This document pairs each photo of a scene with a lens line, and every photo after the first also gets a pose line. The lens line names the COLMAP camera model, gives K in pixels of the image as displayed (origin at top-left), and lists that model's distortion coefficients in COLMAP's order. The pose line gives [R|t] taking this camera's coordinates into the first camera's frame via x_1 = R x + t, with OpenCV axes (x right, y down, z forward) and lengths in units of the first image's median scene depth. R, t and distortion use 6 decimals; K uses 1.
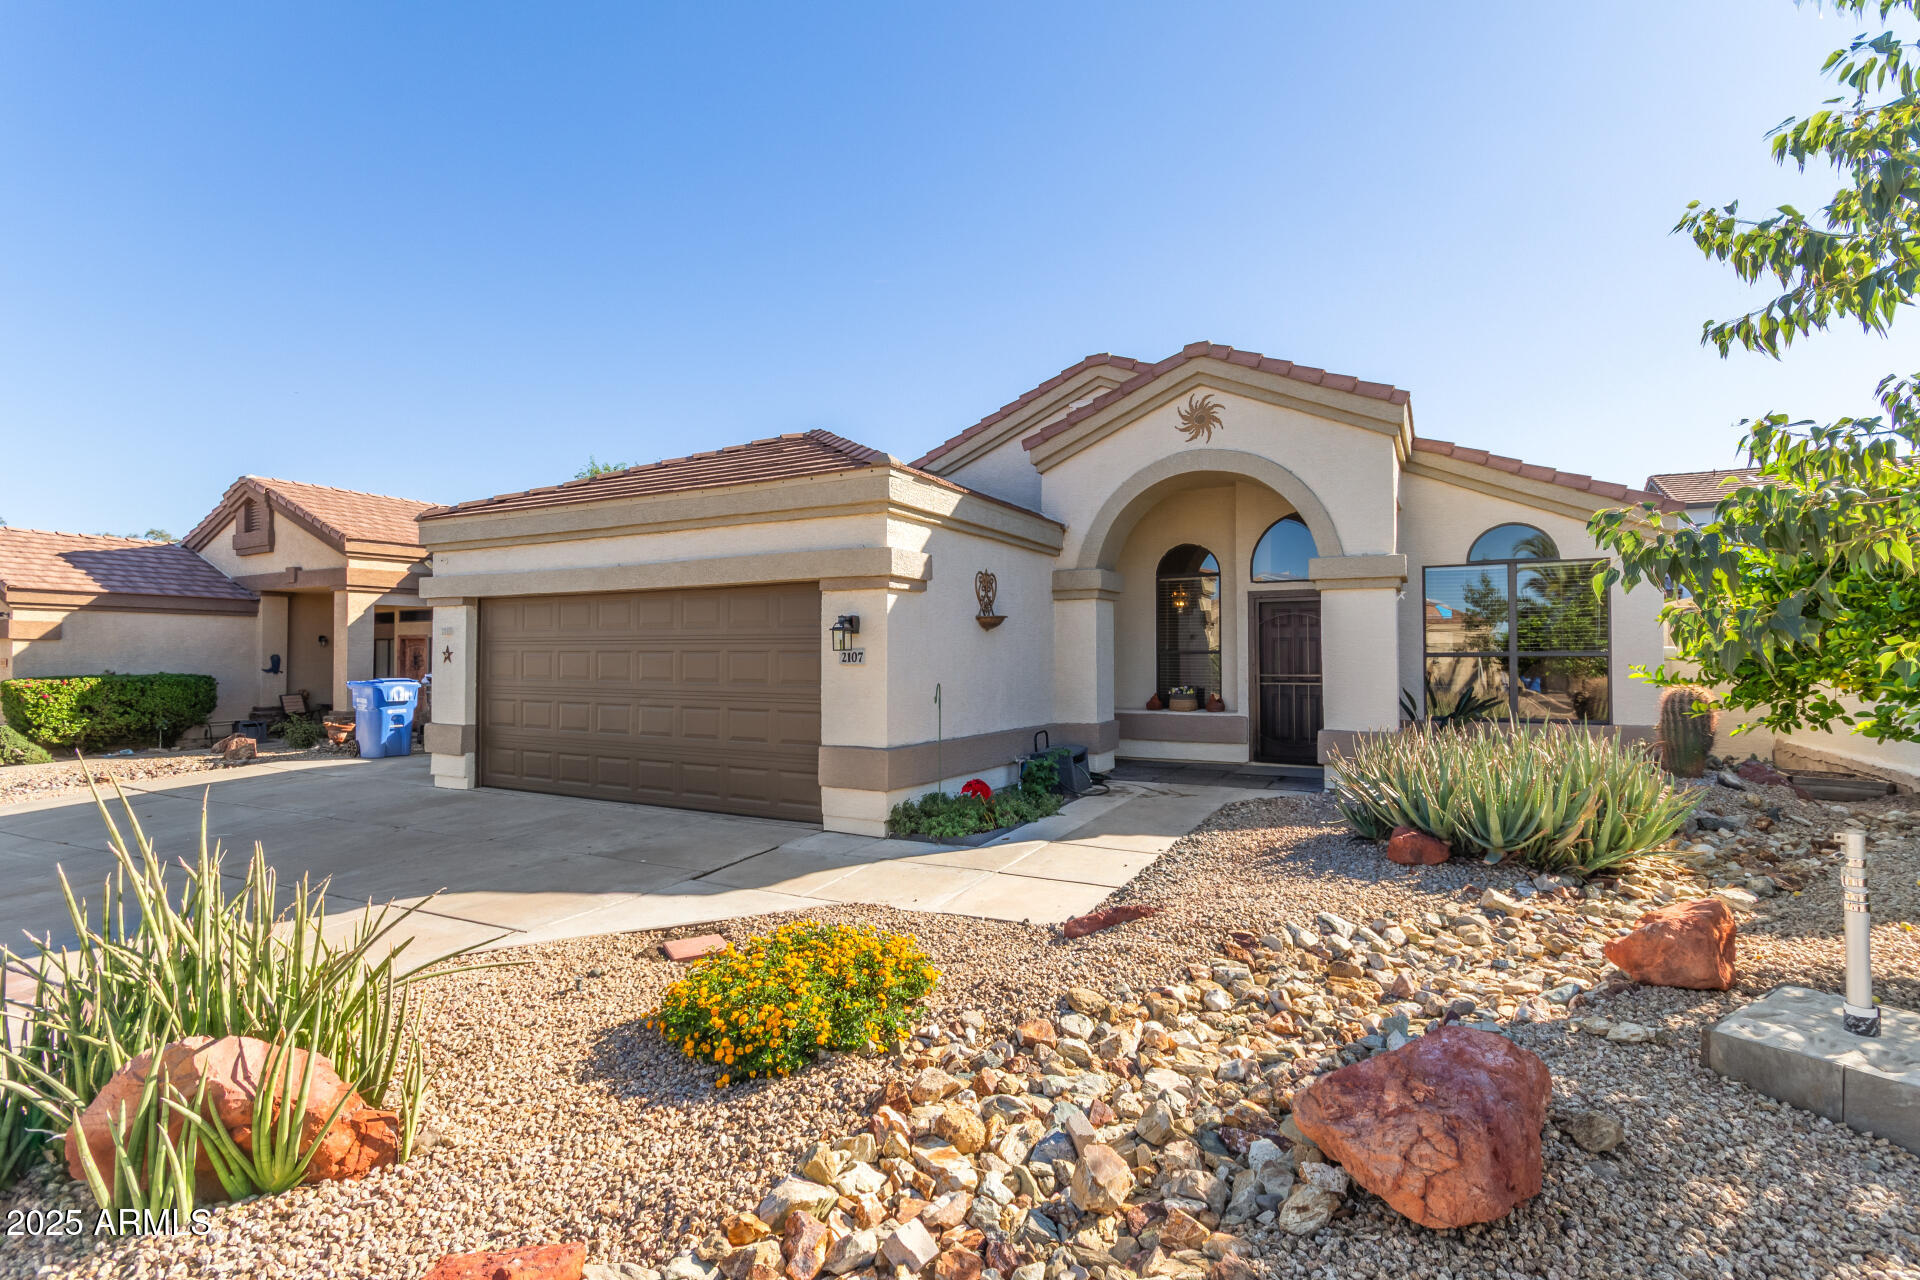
lens RADIAL K [[894.5, 0, 969.5], [0, 894.5, 658.6], [0, 0, 1]] dist [-0.000685, -0.000241]
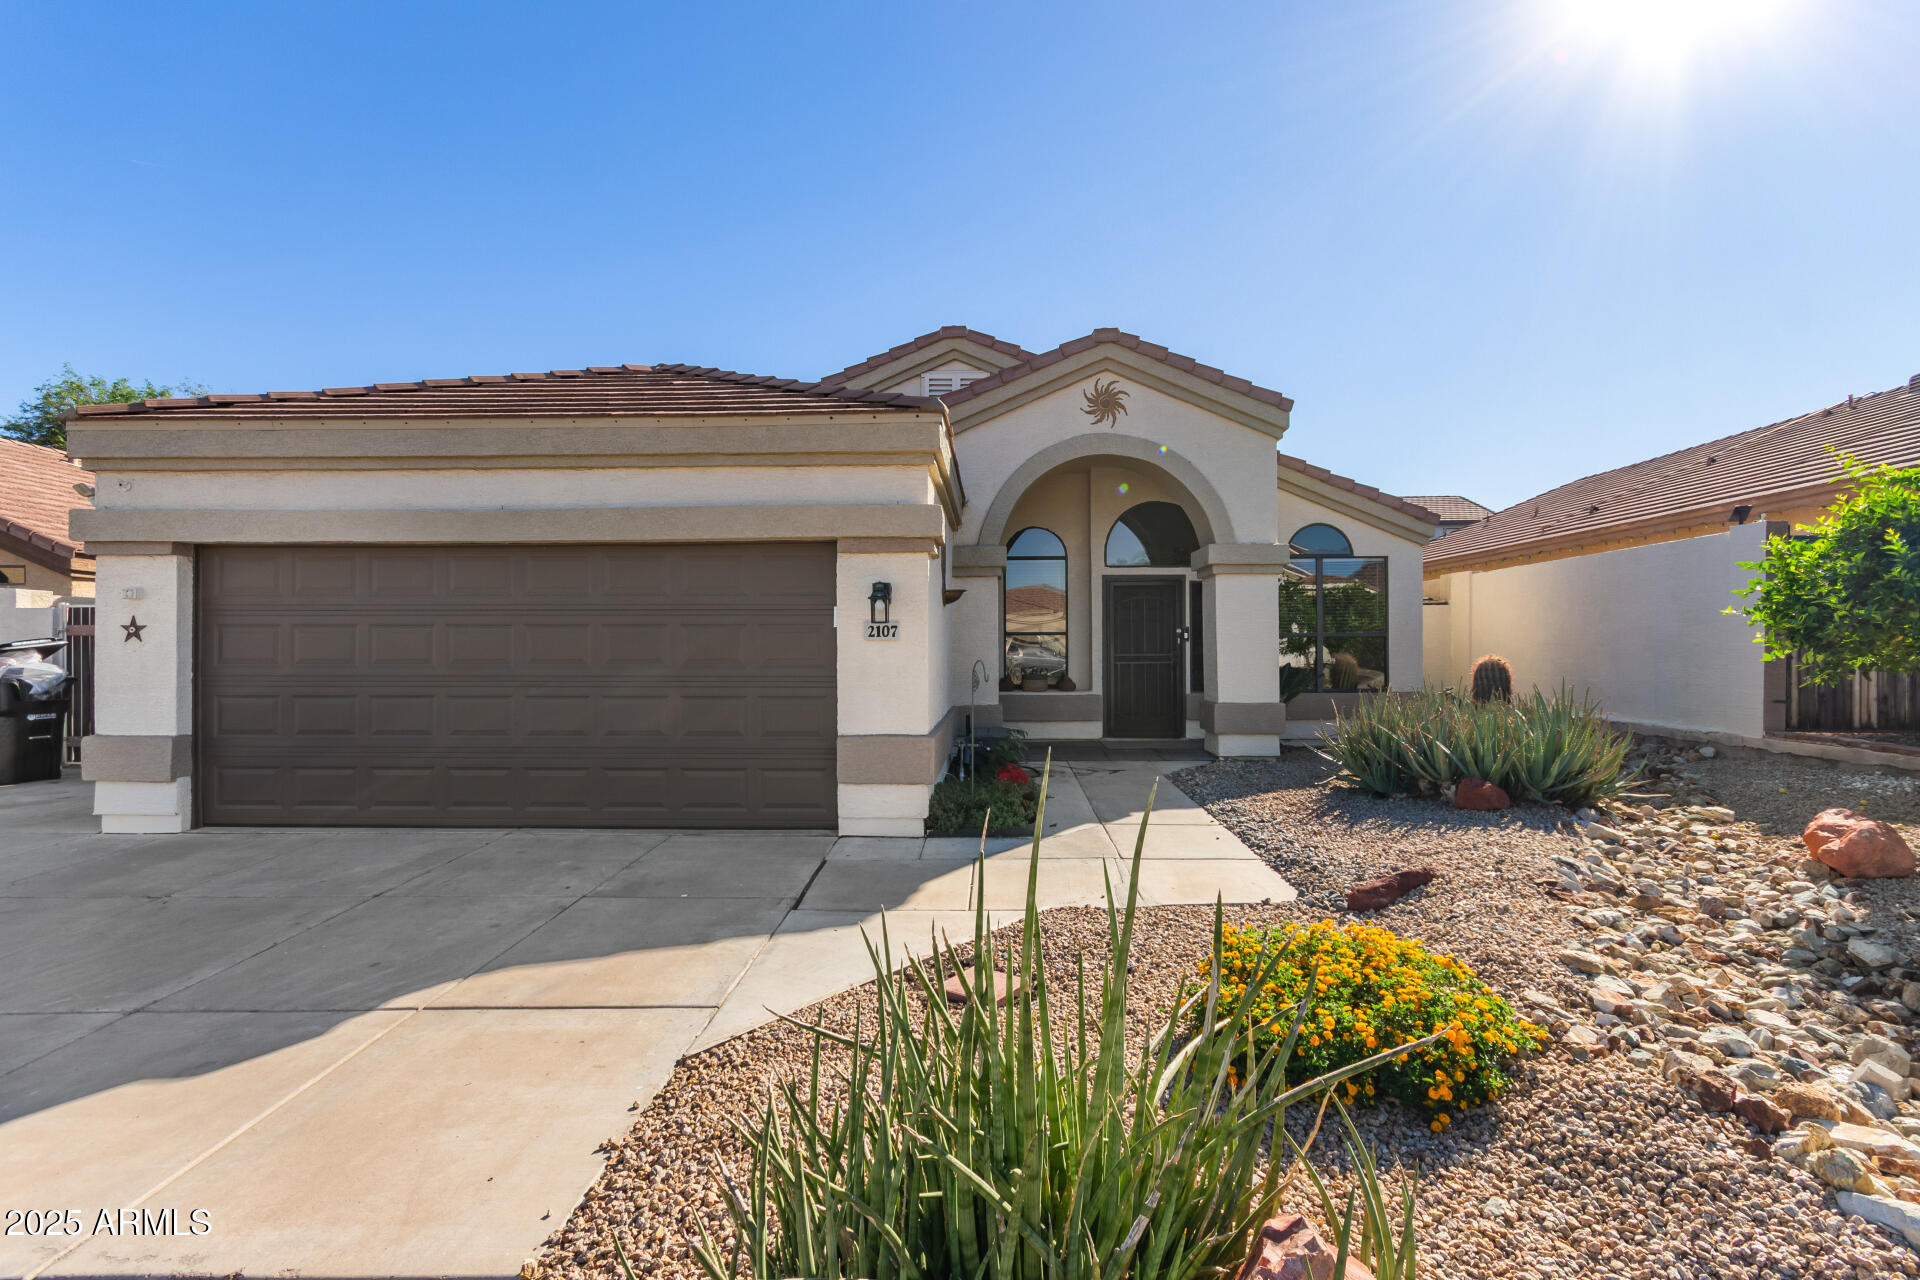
lens RADIAL K [[894.5, 0, 959.6], [0, 894.5, 655.3], [0, 0, 1]] dist [-0.000685, -0.000241]
pose [[0.897742, -0.005939, 0.440481, -0.351753], [0.002845, 0.999966, 0.007685, 0.011977], [-0.440512, -0.005646, 0.897729, 0.156152]]
